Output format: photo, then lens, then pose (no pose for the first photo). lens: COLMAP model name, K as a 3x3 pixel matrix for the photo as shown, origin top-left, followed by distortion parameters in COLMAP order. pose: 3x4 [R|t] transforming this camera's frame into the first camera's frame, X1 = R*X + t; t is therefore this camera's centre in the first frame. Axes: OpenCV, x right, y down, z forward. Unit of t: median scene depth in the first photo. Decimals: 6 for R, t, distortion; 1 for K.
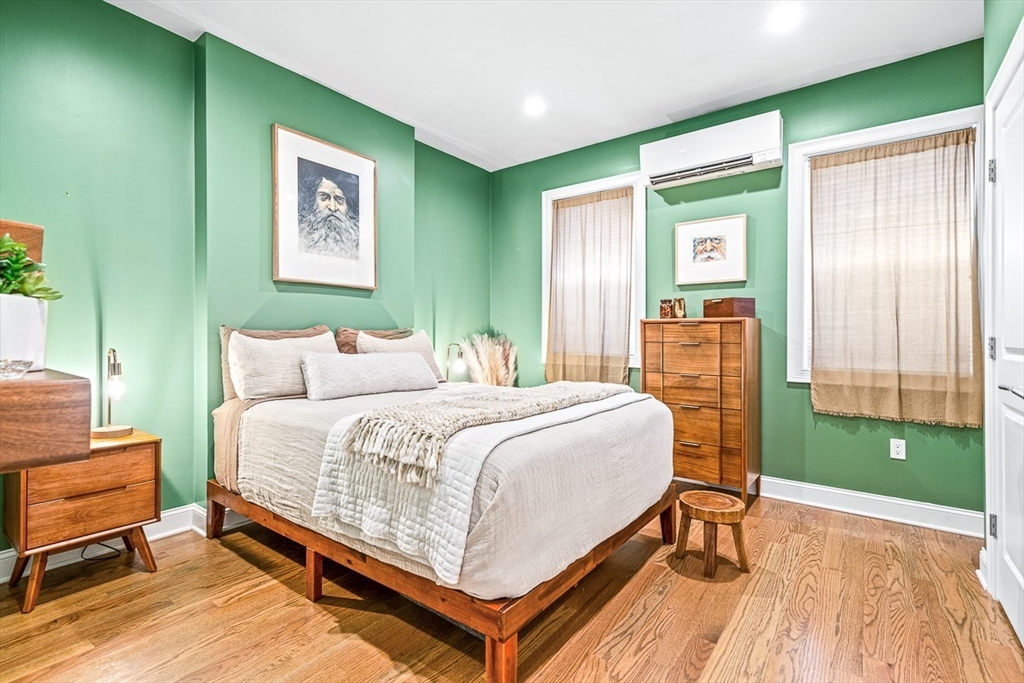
lens RADIAL K [[485.5, 0, 514.3], [0, 485.5, 342.6], [0, 0, 1]] dist [0.000441, 0.001490]
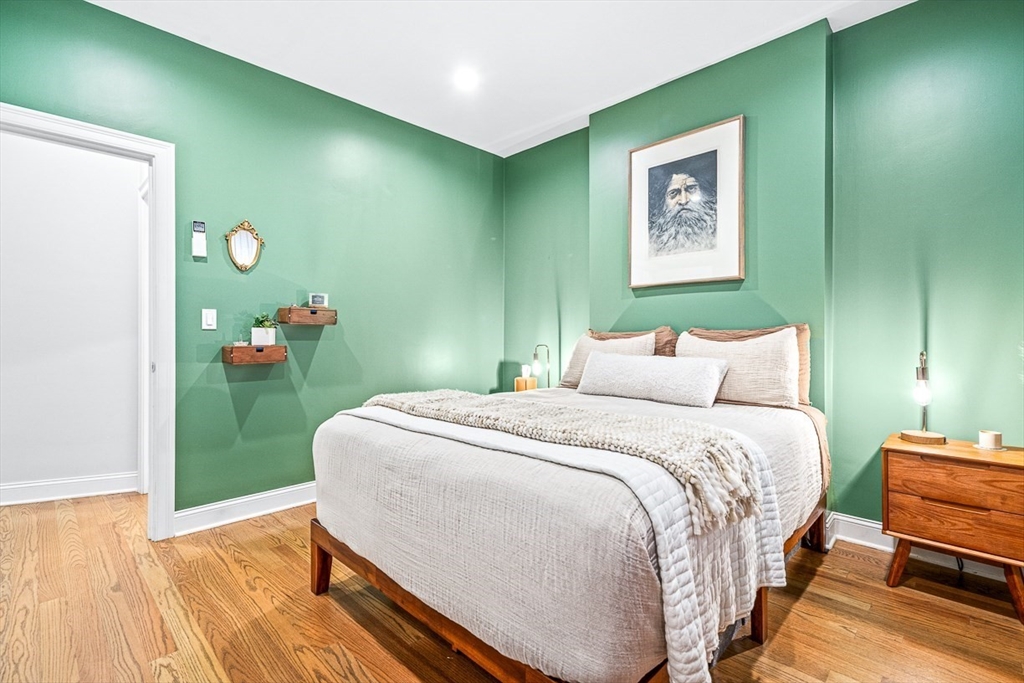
lens RADIAL K [[485.5, 0, 514.3], [0, 485.5, 342.6], [0, 0, 1]] dist [0.000441, 0.001490]
pose [[-0.157172, 0.007825, -0.987540, 0.622599], [-0.015833, 0.999820, 0.010442, -0.008169], [0.987444, 0.017277, -0.157020, 0.845816]]
